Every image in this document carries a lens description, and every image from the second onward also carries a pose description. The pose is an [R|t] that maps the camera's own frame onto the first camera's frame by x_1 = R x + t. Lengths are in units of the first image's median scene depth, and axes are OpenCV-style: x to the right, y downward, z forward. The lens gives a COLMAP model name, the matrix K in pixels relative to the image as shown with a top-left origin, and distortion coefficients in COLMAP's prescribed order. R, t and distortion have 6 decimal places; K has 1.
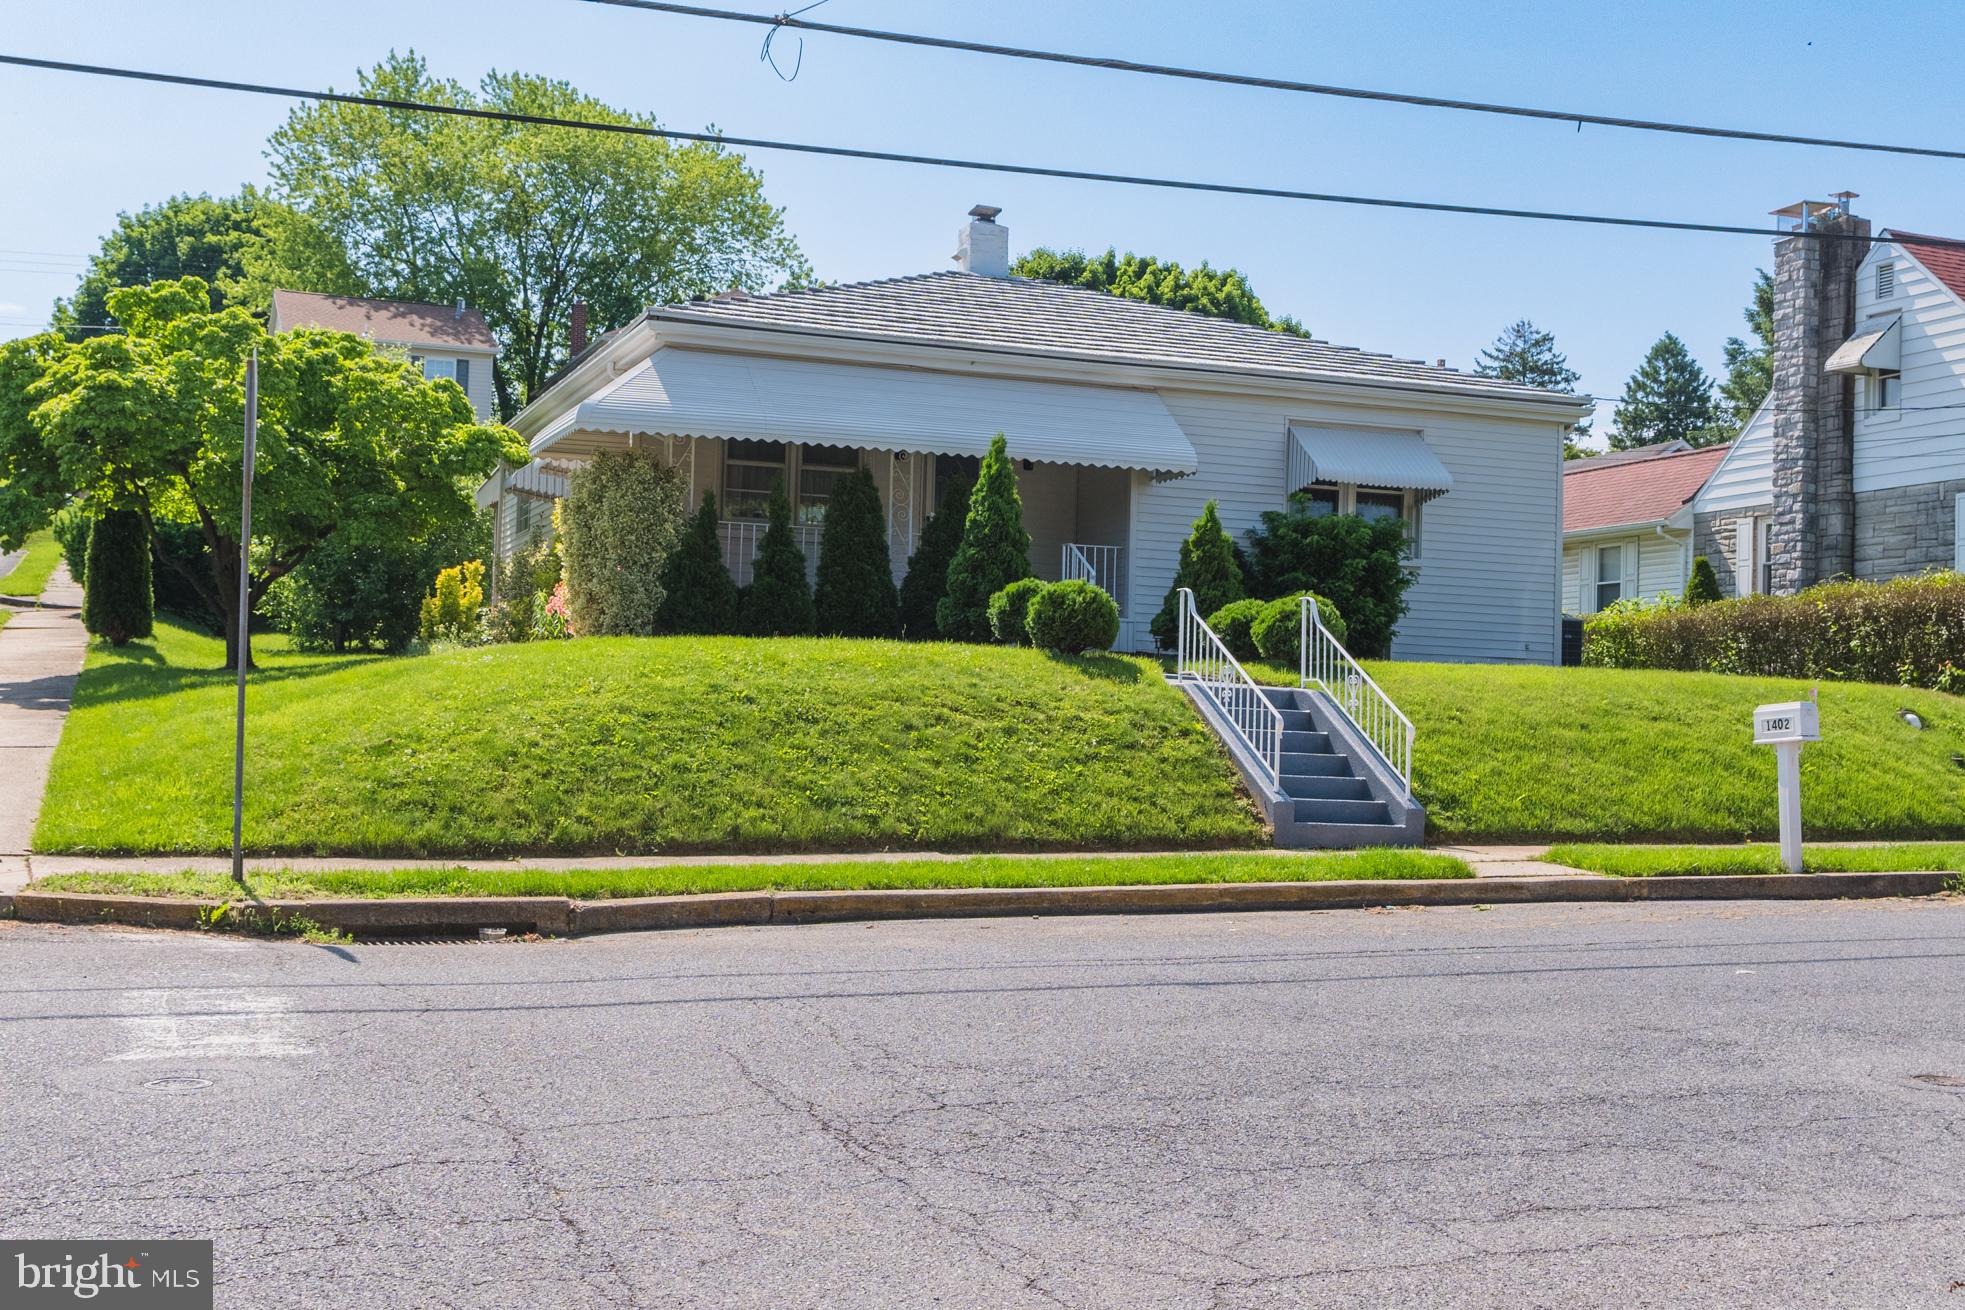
lens RADIAL K [[2200.4, 0, 987.3], [0, 2200.4, 658.0], [0, 0, 1]] dist [0.028938, 0.000000]
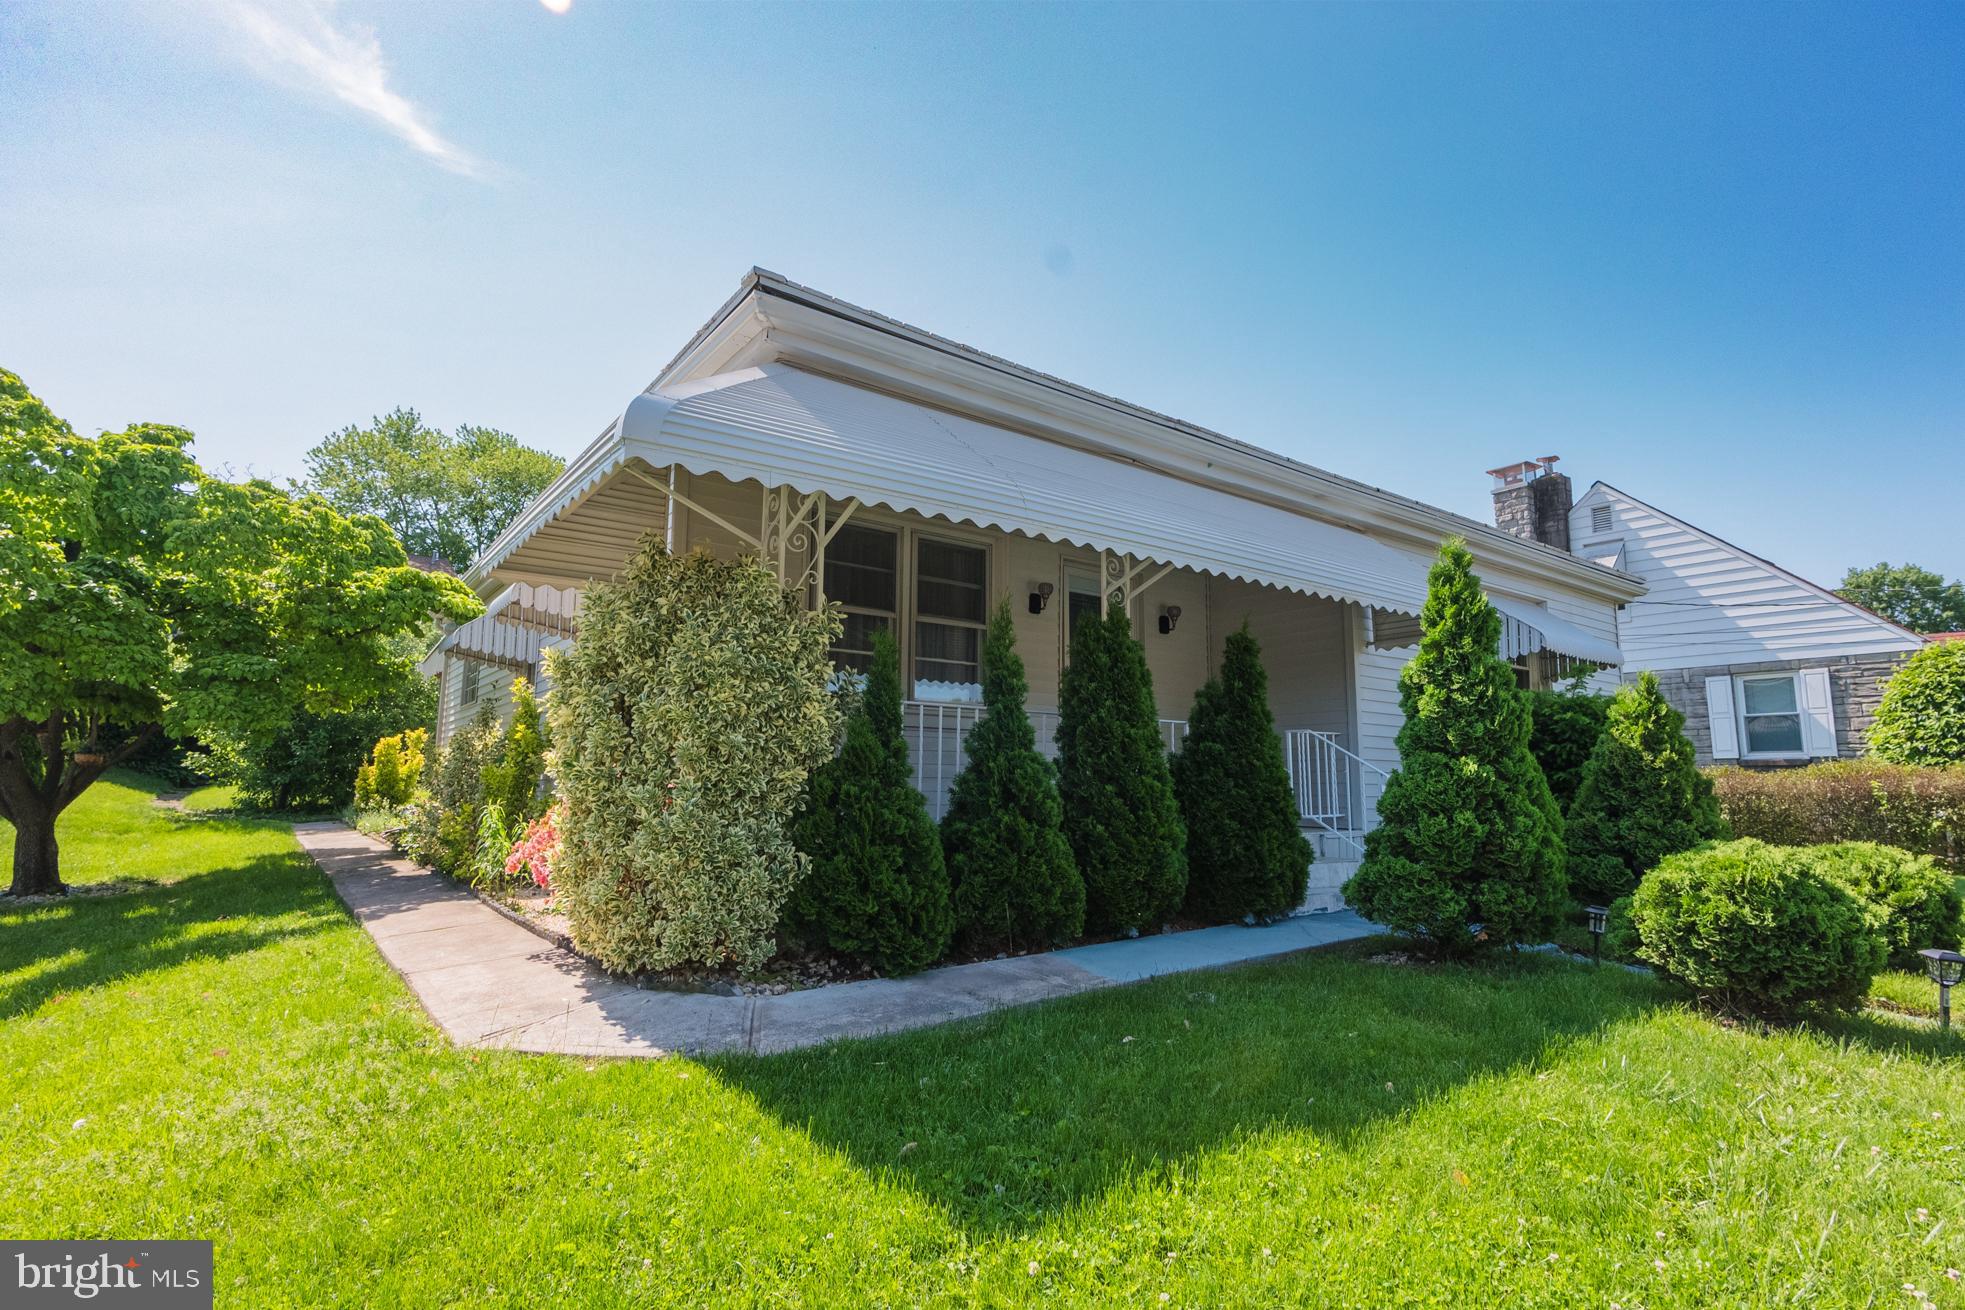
lens RADIAL K [[981.2, 0, 985.2], [0, 981.2, 661.0], [0, 0, 1]] dist [0.001312, 0.002053]
pose [[0.963087, 0.014501, 0.268801, -0.113428], [0.010493, 0.995767, -0.091314, -0.035139], [-0.268987, 0.090763, 0.958858, 0.546399]]
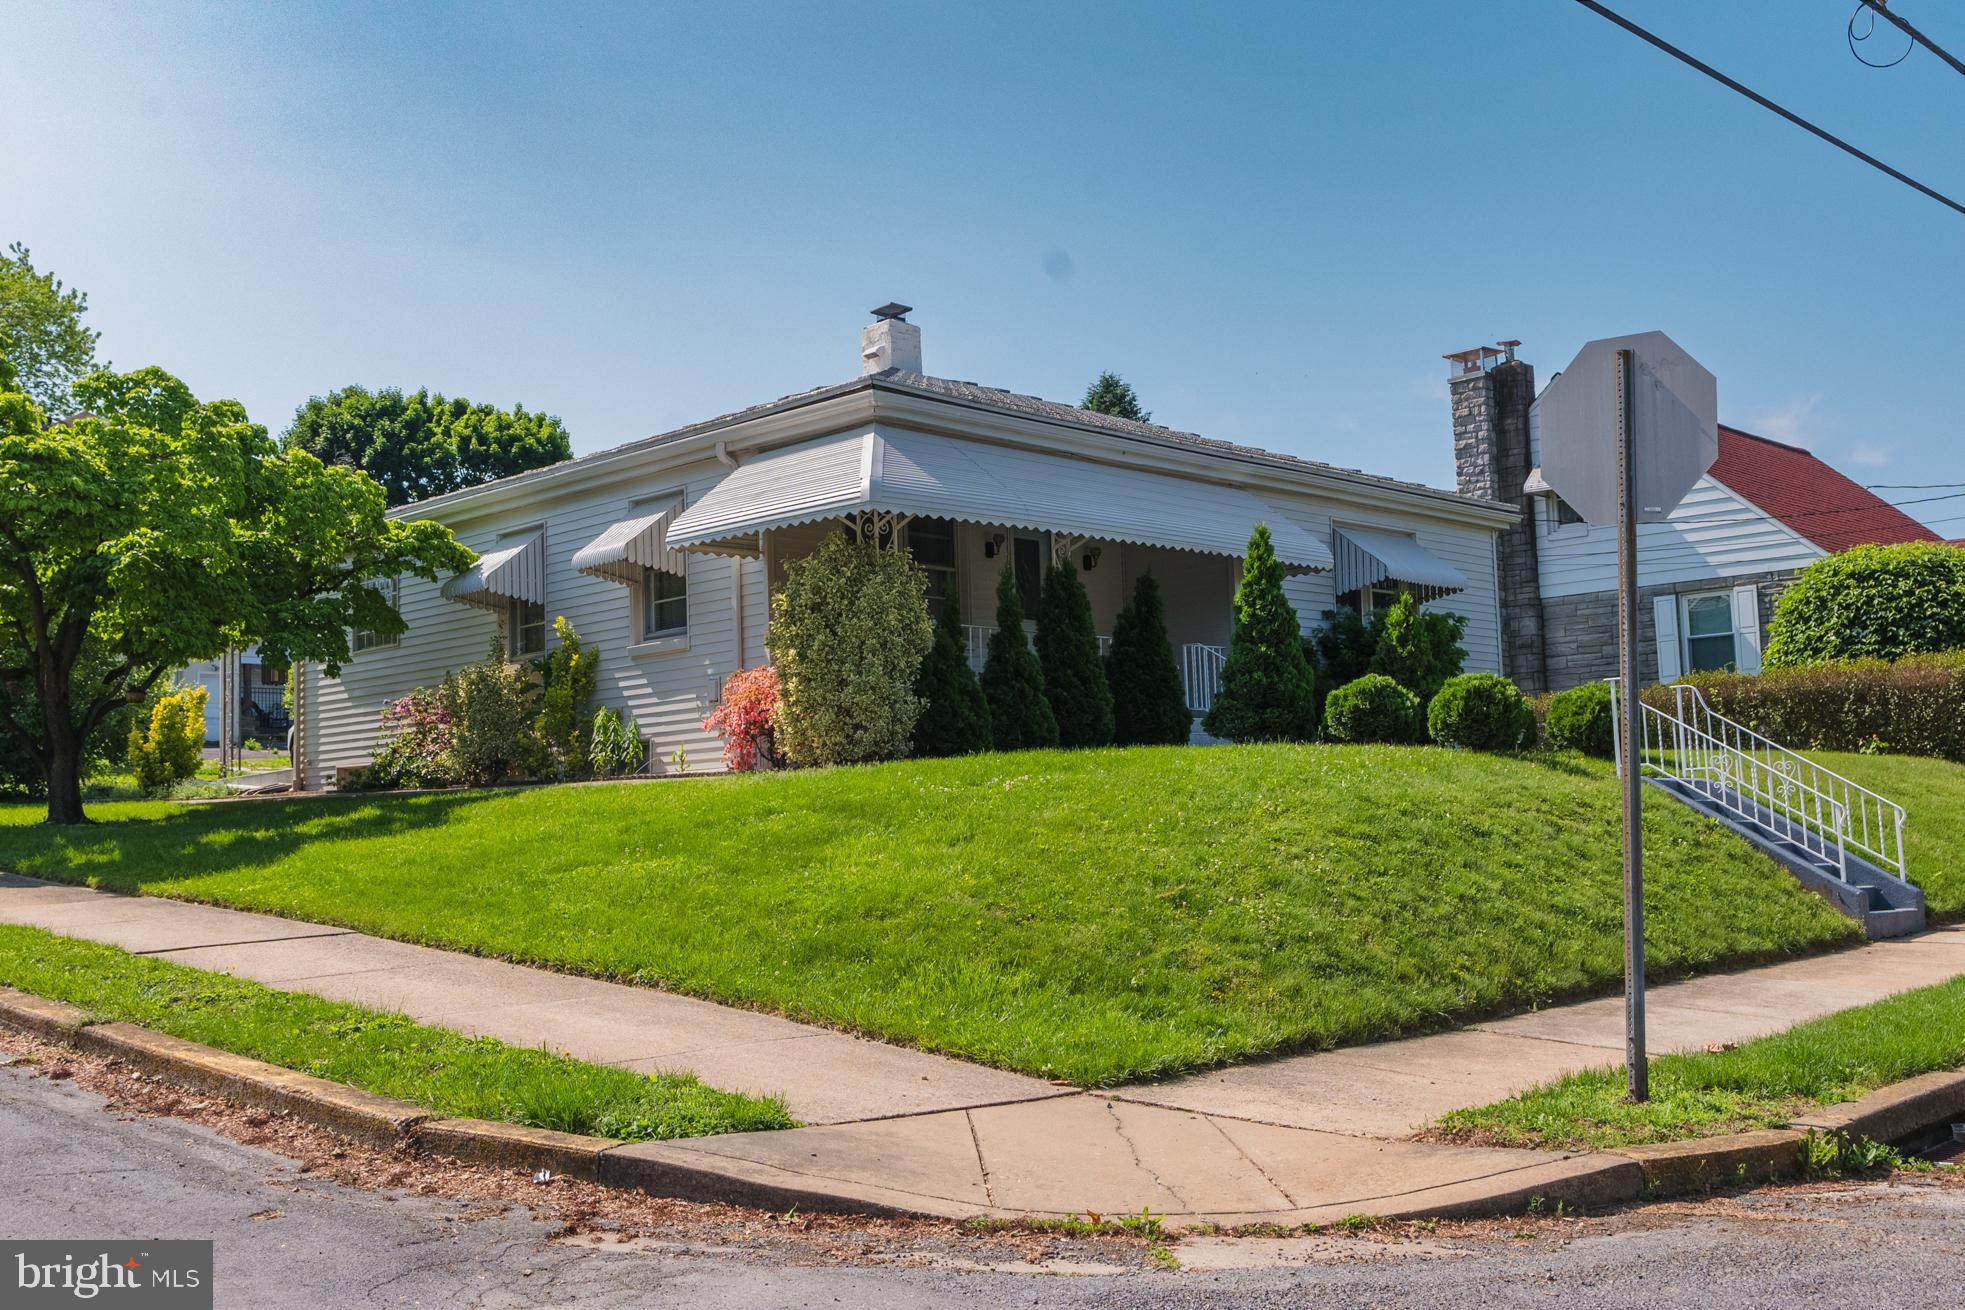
lens RADIAL K [[1944.2, 0, 978.7], [0, 1944.2, 649.1], [0, 0, 1]] dist [0.015013, 0.000000]
pose [[0.911275, -0.015126, 0.411521, -0.301889], [0.040956, 0.997700, -0.054020, -0.005728], [-0.409757, 0.066081, 0.909798, 0.203916]]
